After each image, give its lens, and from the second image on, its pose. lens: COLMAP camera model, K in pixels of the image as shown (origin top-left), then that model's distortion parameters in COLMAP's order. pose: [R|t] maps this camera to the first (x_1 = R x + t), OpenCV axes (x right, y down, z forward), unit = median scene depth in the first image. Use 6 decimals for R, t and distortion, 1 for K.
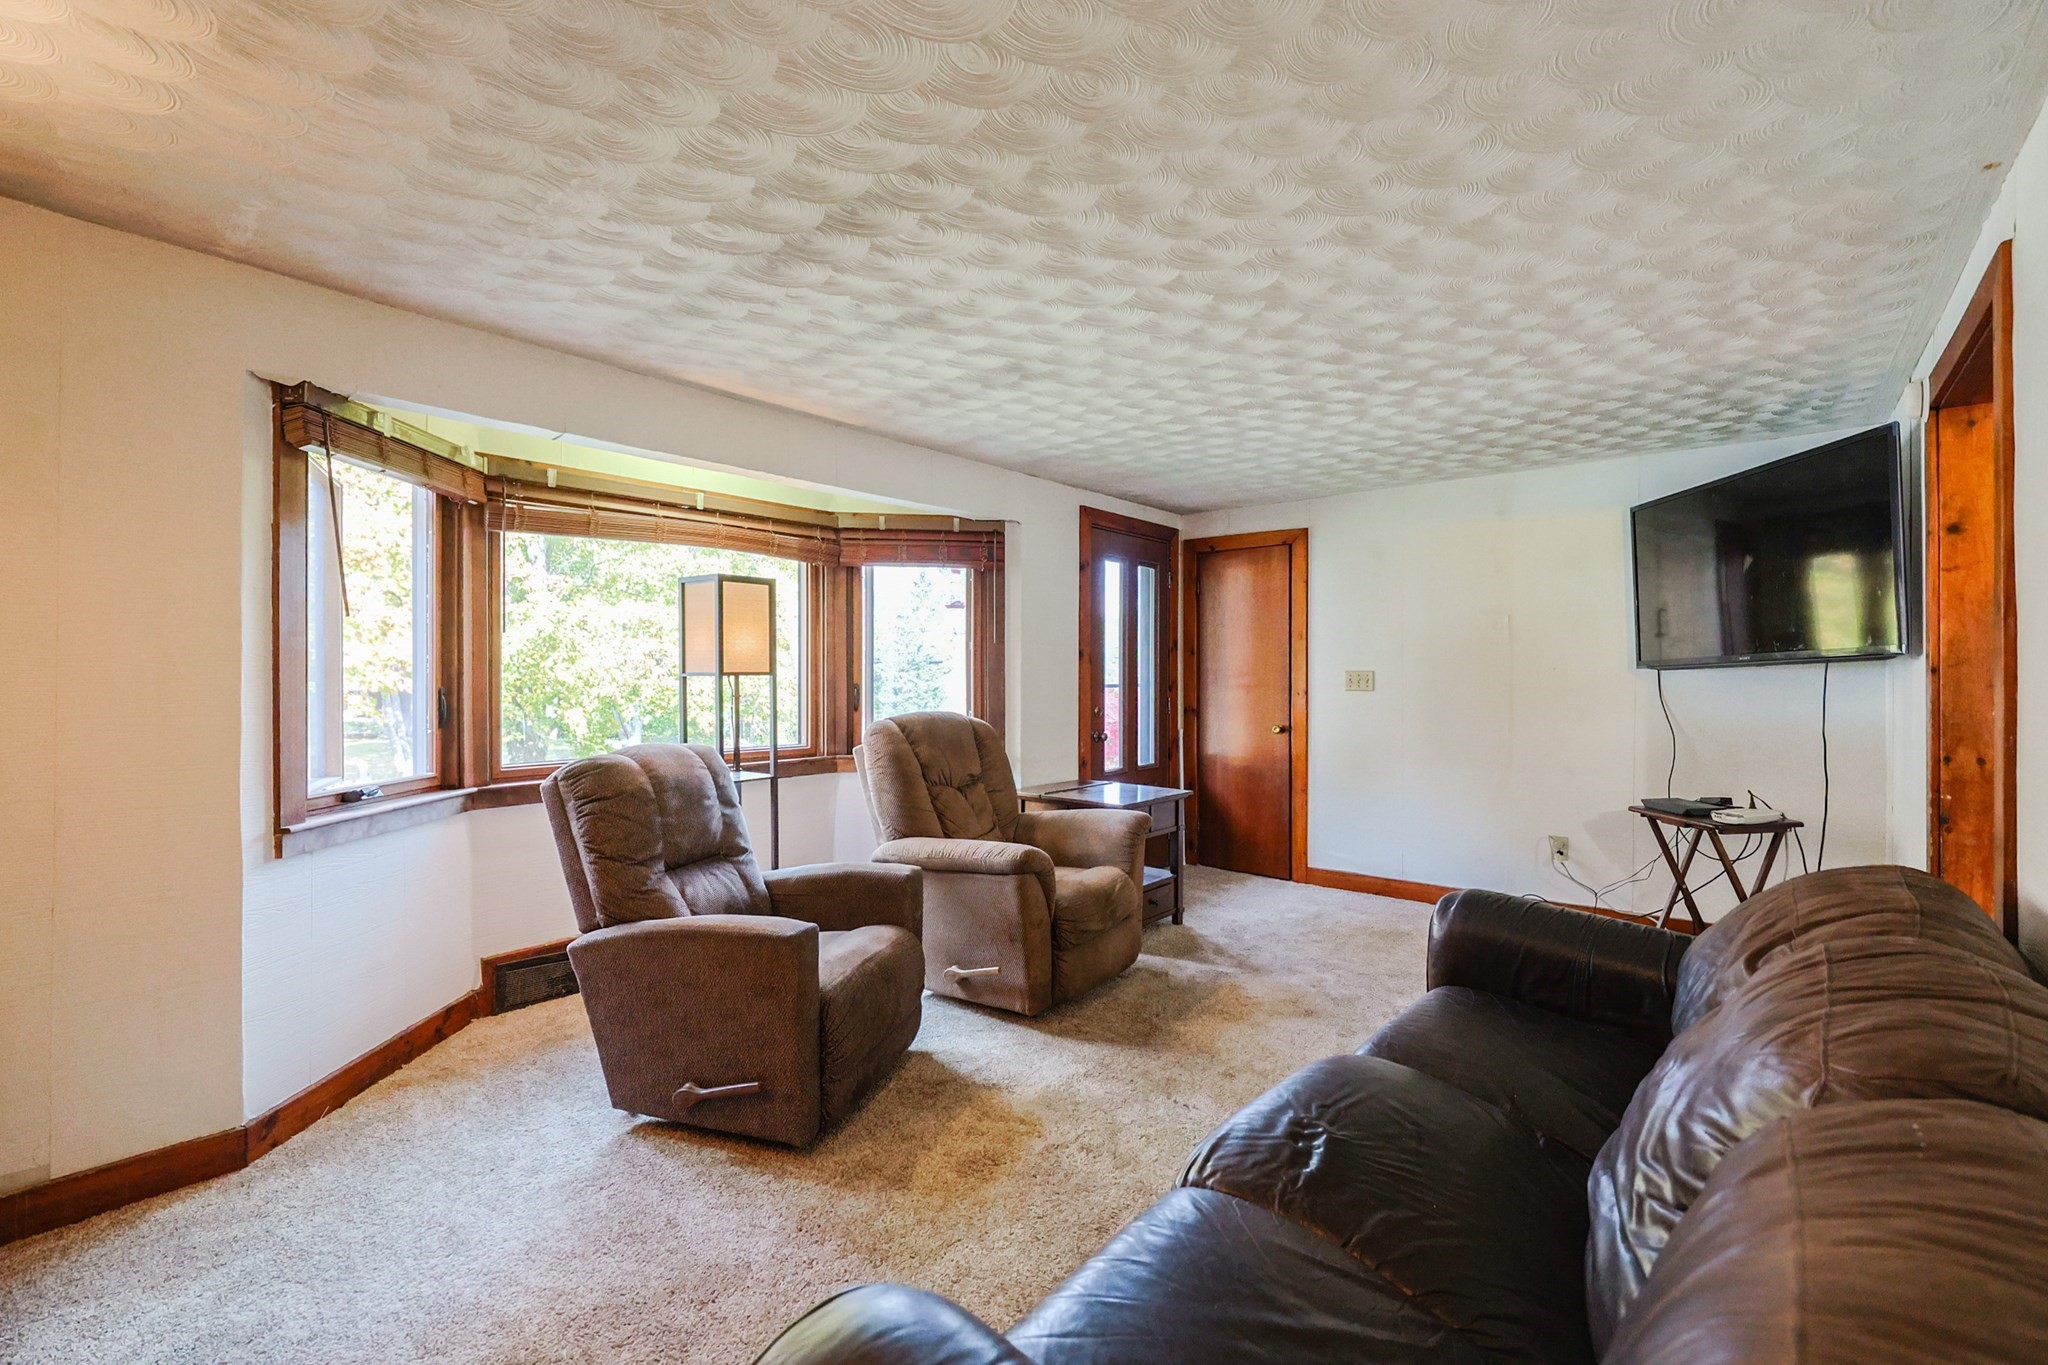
lens RADIAL K [[889.4, 0, 1025.1], [0, 889.4, 682.1], [0, 0, 1]] dist [0.002863, 0.001788]
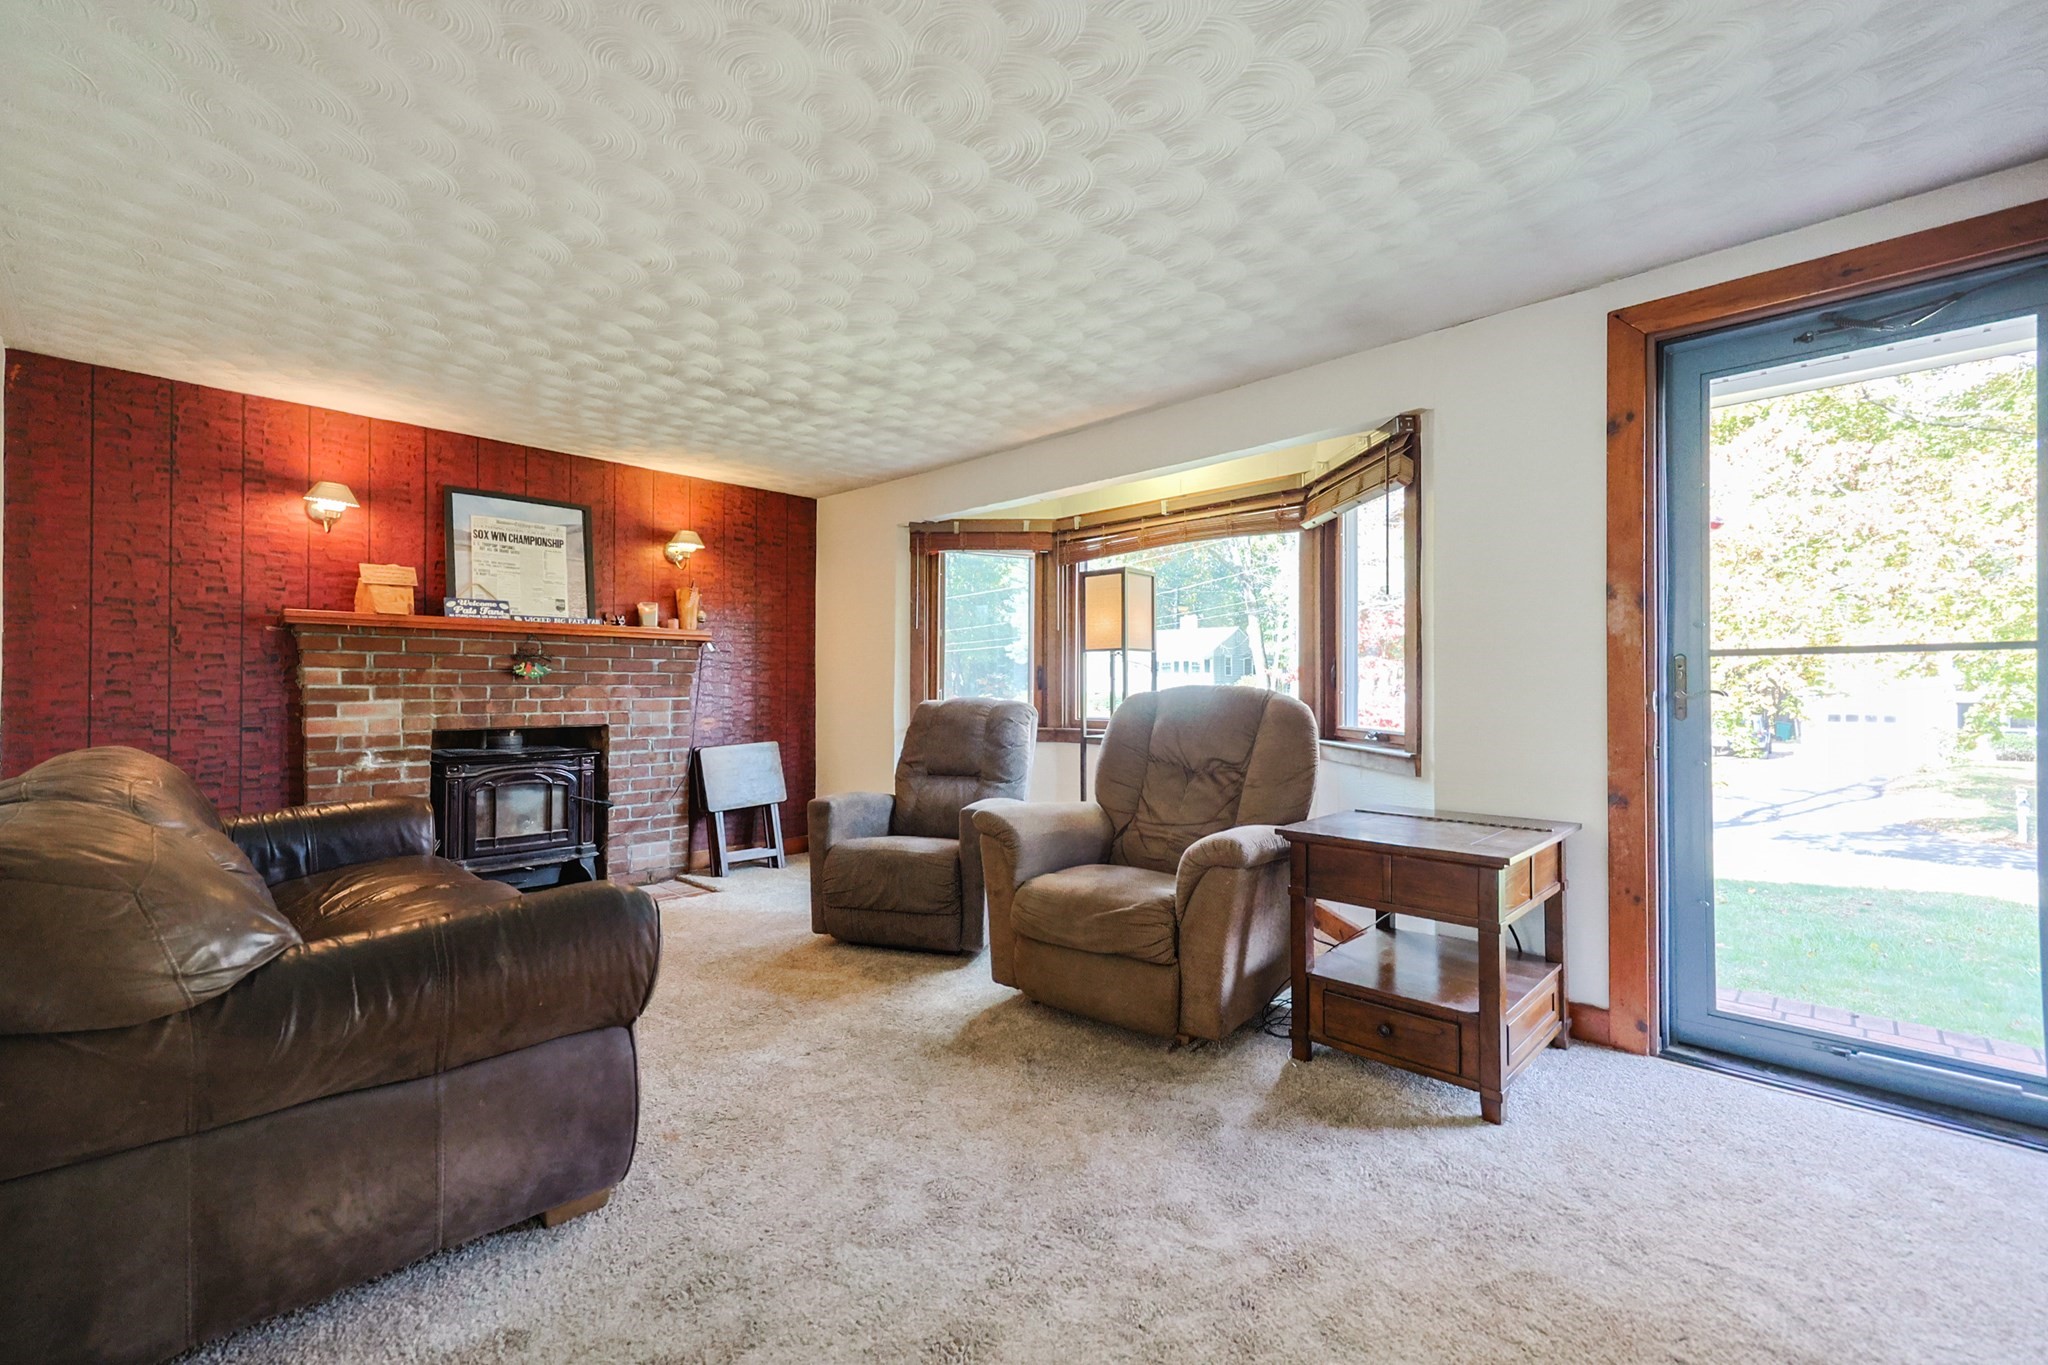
lens RADIAL K [[889.4, 0, 1027.9], [0, 889.4, 678.8], [0, 0, 1]] dist [0.002863, 0.001788]
pose [[-0.099826, -0.007414, -0.994977, 0.890351], [-0.009658, 0.999932, -0.006482, 0.036767], [0.994958, 0.008962, -0.099891, 1.016912]]
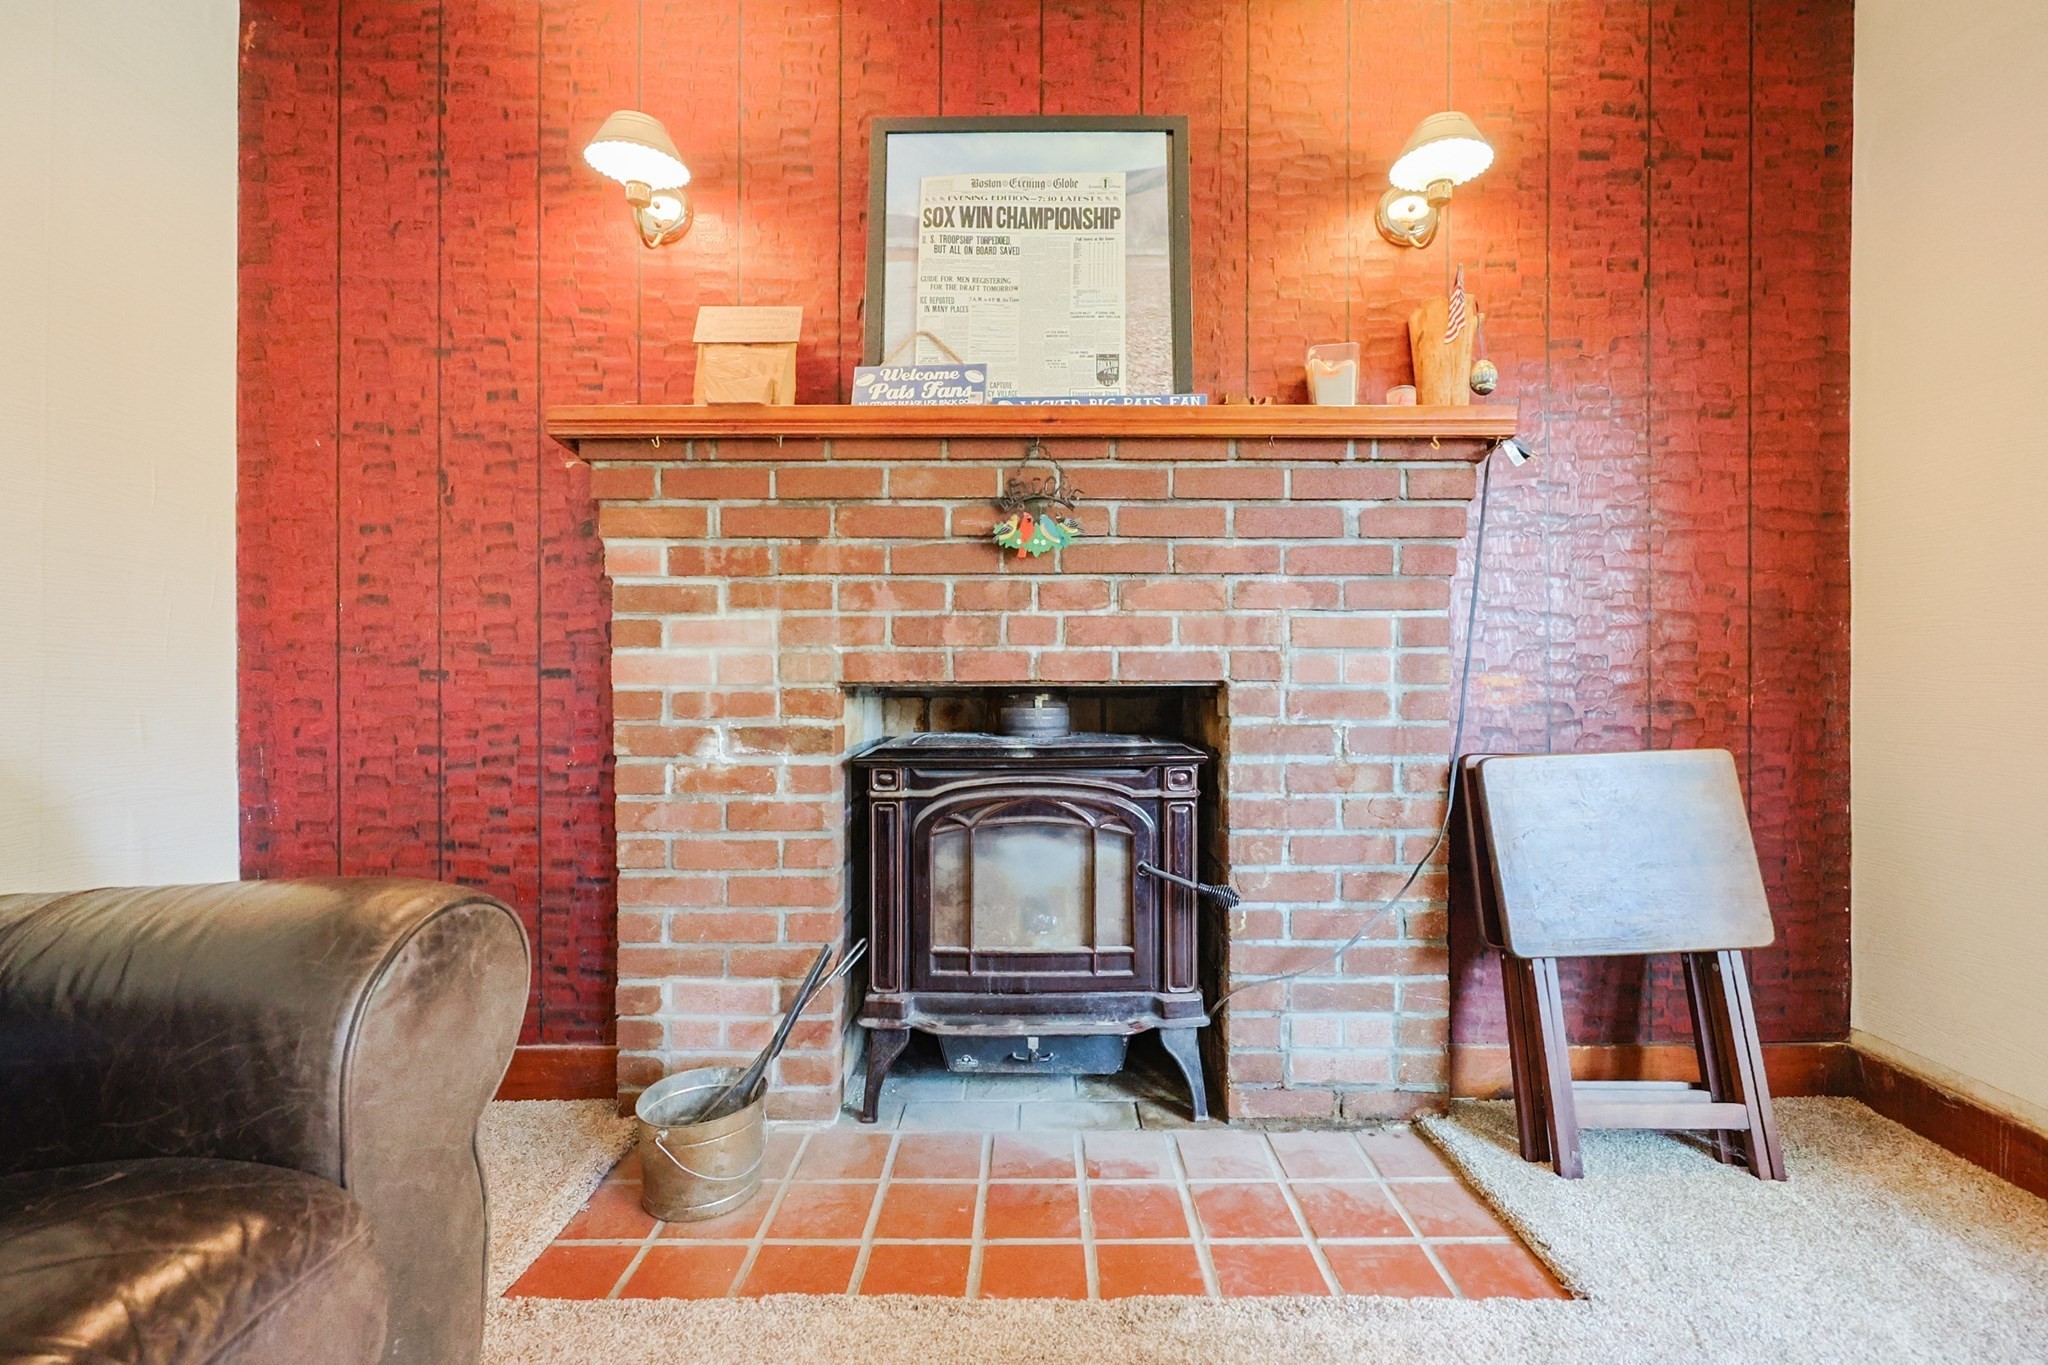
lens RADIAL K [[889.4, 0, 1070.7], [0, 889.4, 679.0], [0, 0, 1]] dist [0.002863, 0.001788]
pose [[-0.763182, -0.002908, -0.646177, 0.001155], [-0.006449, 0.999974, 0.003116, 0.101229], [0.646151, 0.006545, -0.763181, 0.574780]]
